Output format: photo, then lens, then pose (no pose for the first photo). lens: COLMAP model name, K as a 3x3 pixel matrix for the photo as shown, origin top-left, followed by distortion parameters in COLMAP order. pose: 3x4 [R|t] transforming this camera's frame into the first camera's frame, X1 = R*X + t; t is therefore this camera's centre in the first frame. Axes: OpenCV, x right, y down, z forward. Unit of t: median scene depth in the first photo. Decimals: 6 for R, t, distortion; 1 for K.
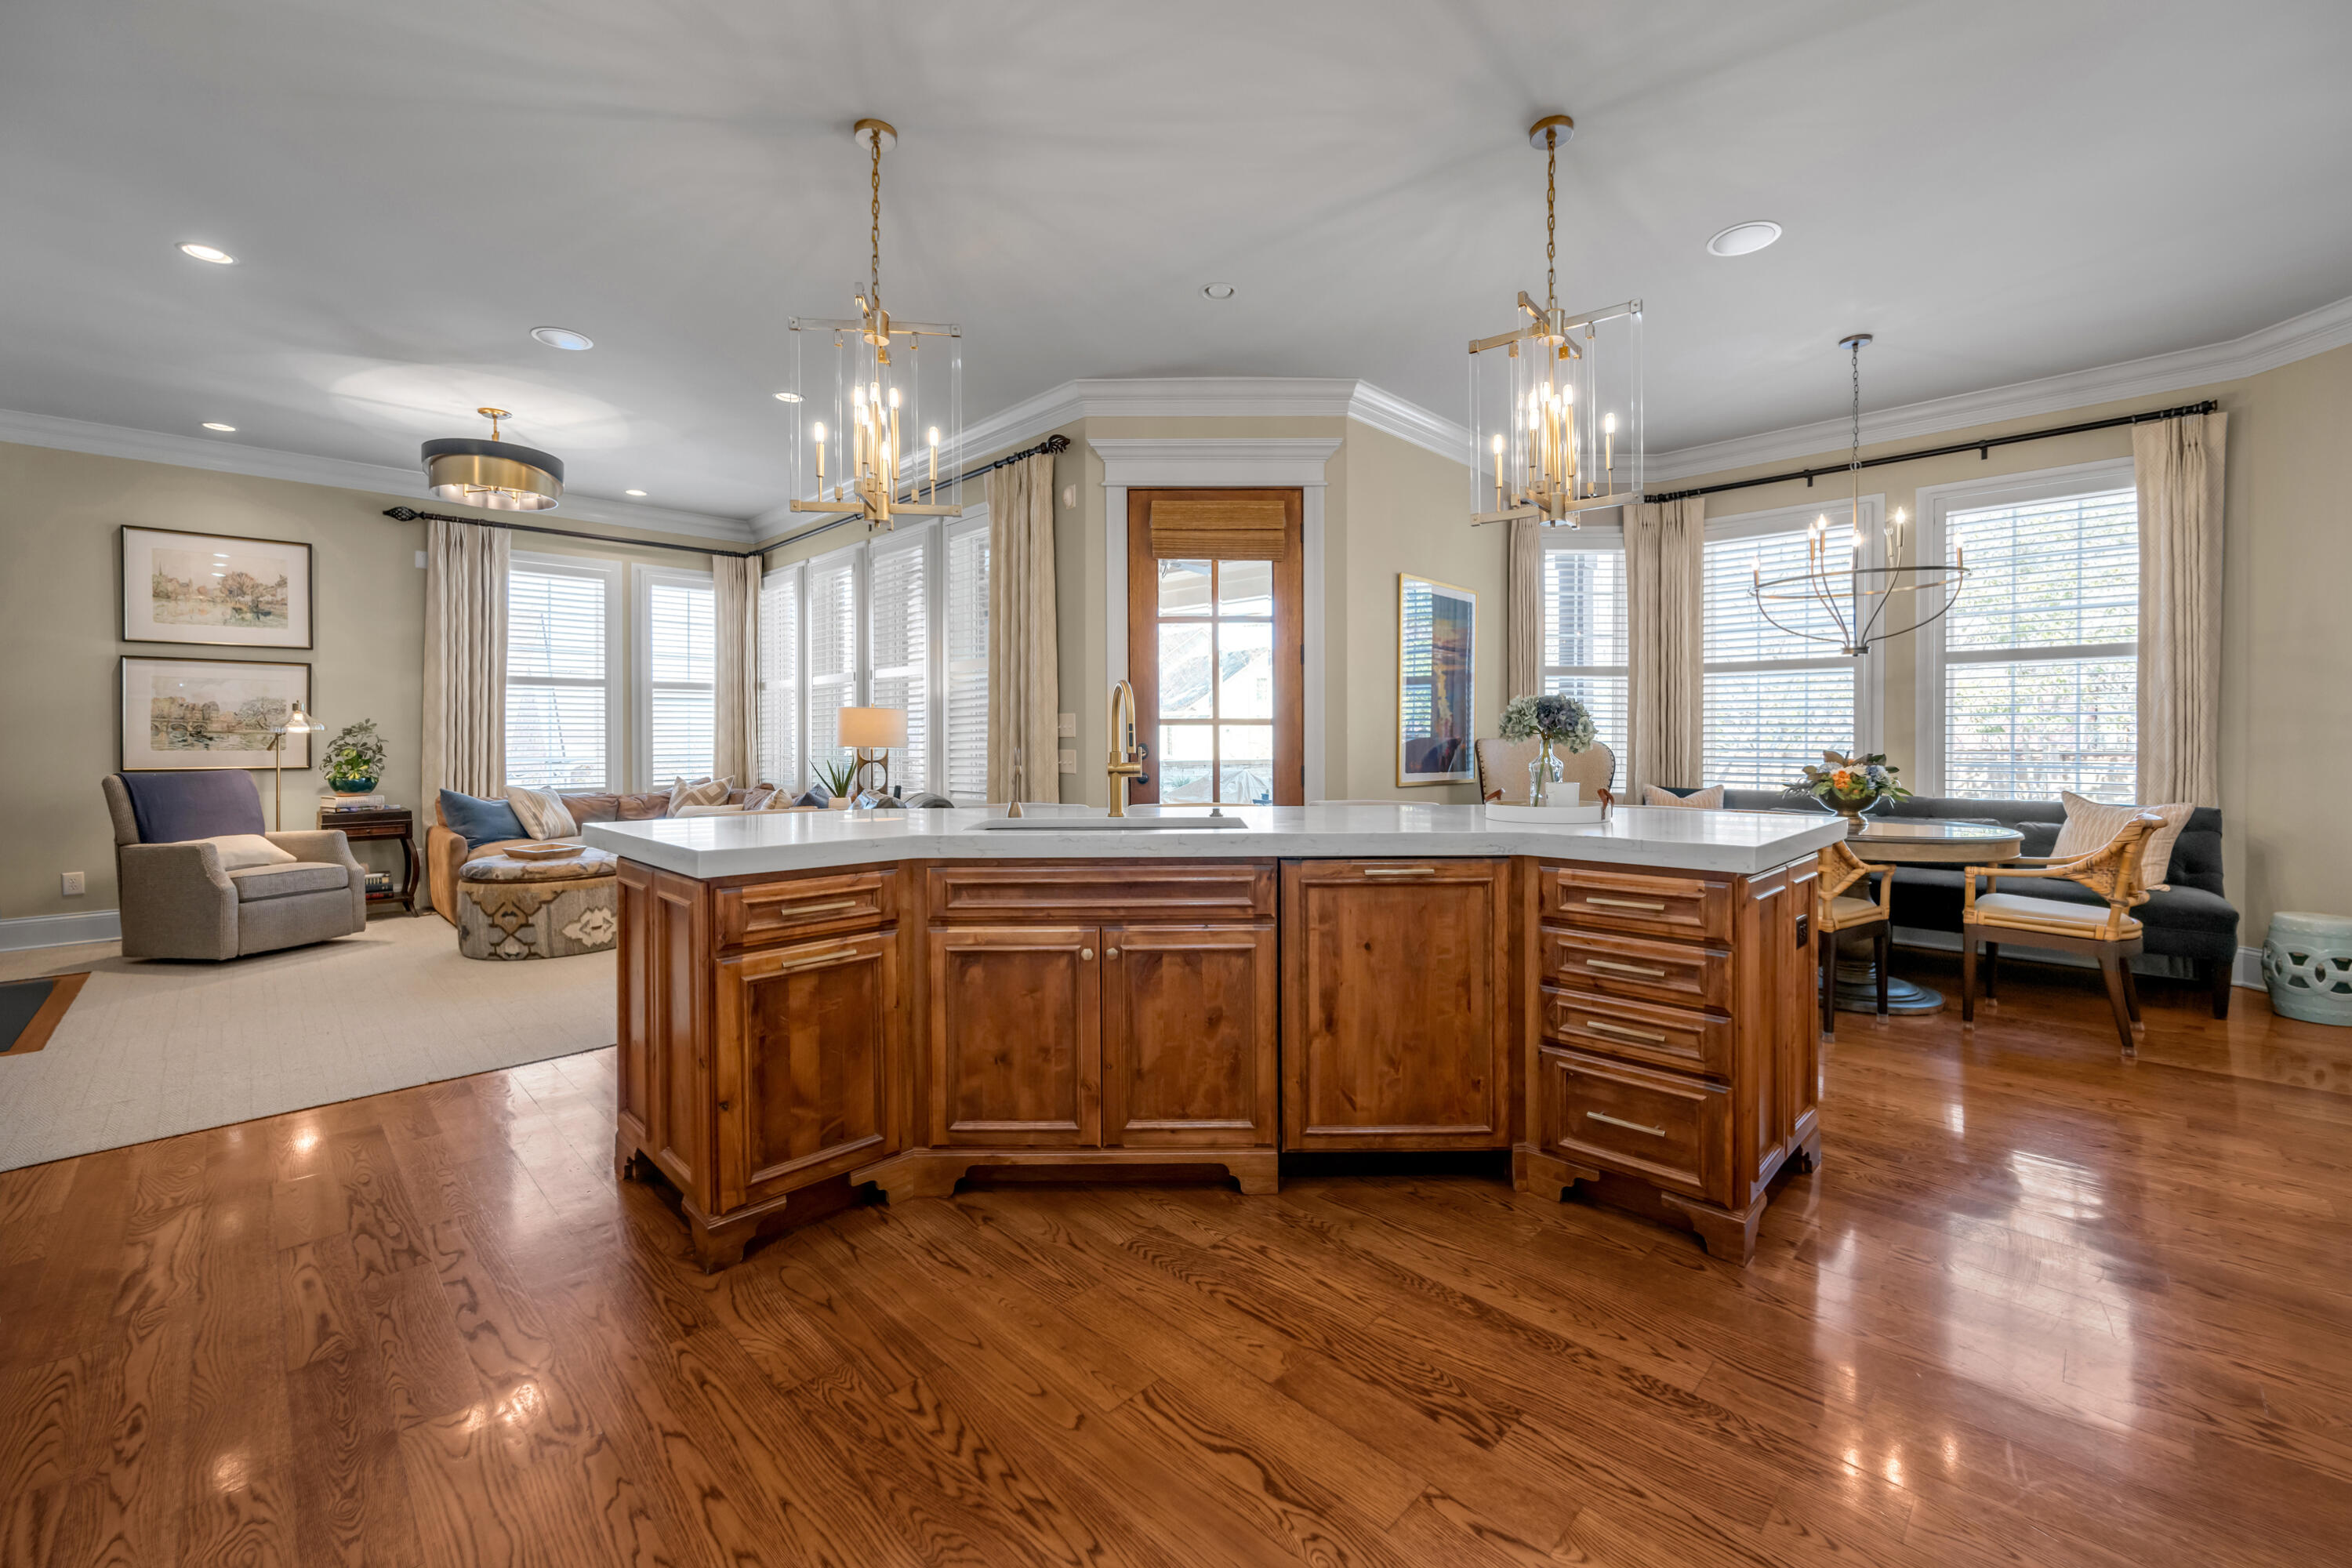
lens RADIAL K [[955.5, 0, 1179.4], [0, 955.5, 749.4], [0, 0, 1]] dist [-0.000405, -0.000015]
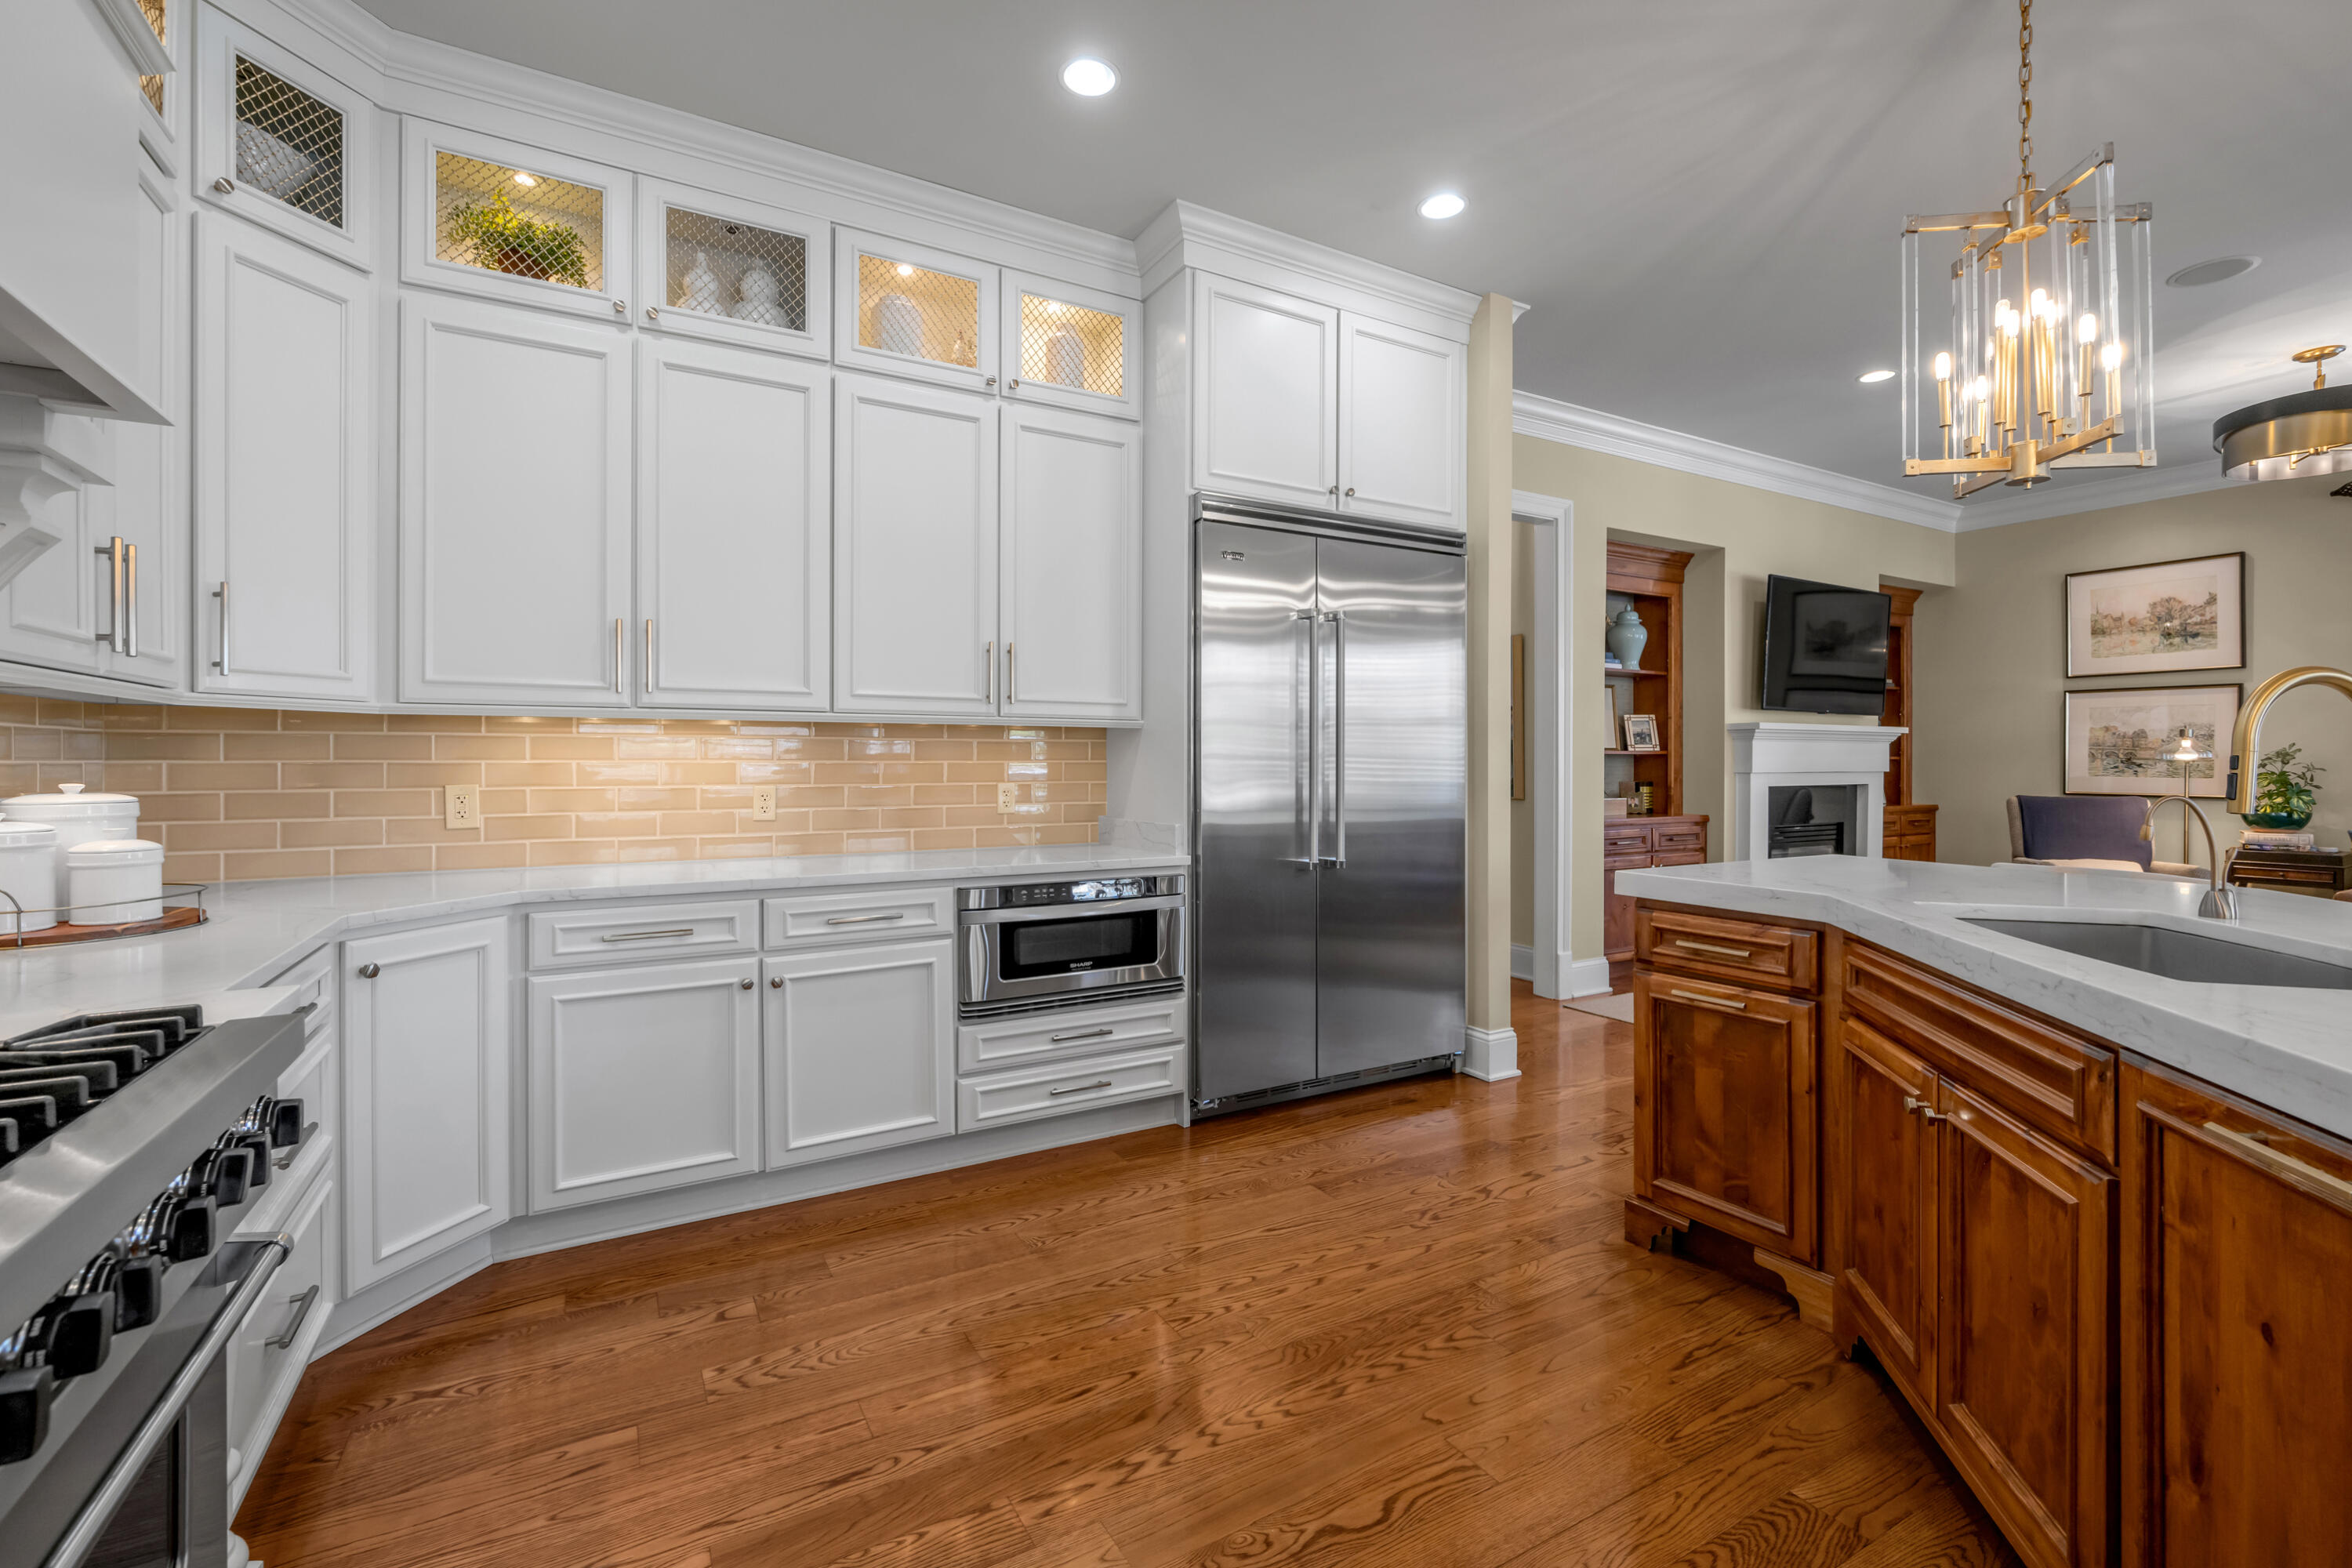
lens RADIAL K [[1012.9, 0, 1176.4], [0, 1012.9, 761.2], [0, 0, 1]] dist [0.001812, 0.000028]
pose [[-0.258751, 0.002348, -0.965941, 0.317273], [-0.011011, 0.999925, 0.005380, -0.010838], [0.965881, 0.012028, -0.258706, 0.300782]]
